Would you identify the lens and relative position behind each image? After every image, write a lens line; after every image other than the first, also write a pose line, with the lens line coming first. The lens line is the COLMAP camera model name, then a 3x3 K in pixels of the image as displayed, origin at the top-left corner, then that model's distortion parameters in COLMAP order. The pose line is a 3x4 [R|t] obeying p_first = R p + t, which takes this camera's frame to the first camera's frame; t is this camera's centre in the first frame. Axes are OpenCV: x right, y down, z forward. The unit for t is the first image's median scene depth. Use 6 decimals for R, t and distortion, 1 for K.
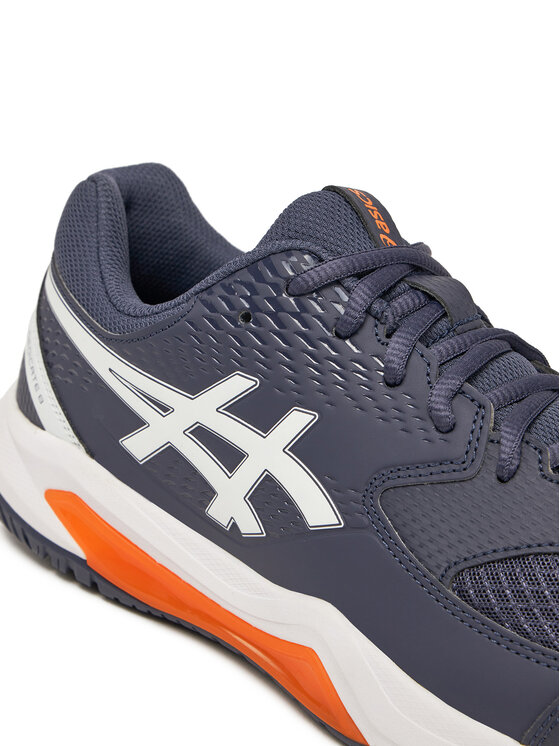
lens RADIAL K [[1409.1, 0, 280.0], [0, 1409.1, 373.0], [0, 0, 1]] dist [-0.200028, 0.022803]
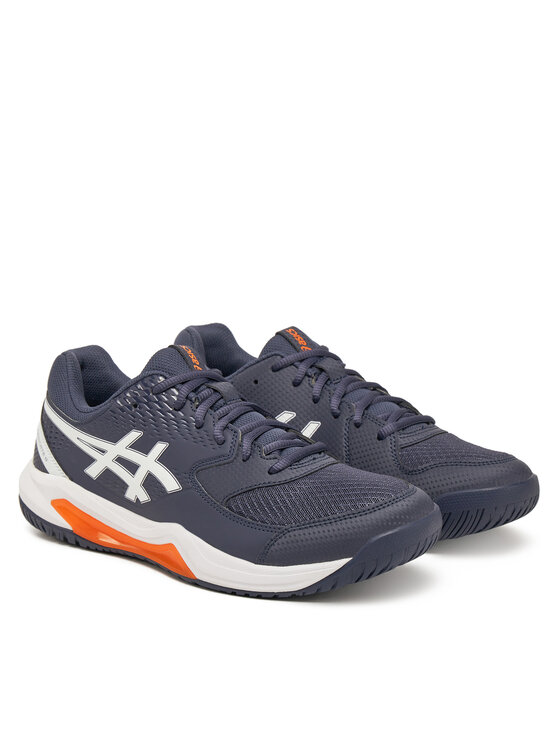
lens RADIAL K [[1393.0, 0, 280.0], [0, 1393.0, 373.0], [0, 0, 1]] dist [-0.278111, -0.038595]
pose [[0.996383, -0.081059, 0.025521, 0.155069], [0.083789, 0.987181, -0.135841, 0.231271], [-0.014183, 0.137488, 0.990402, -1.222754]]
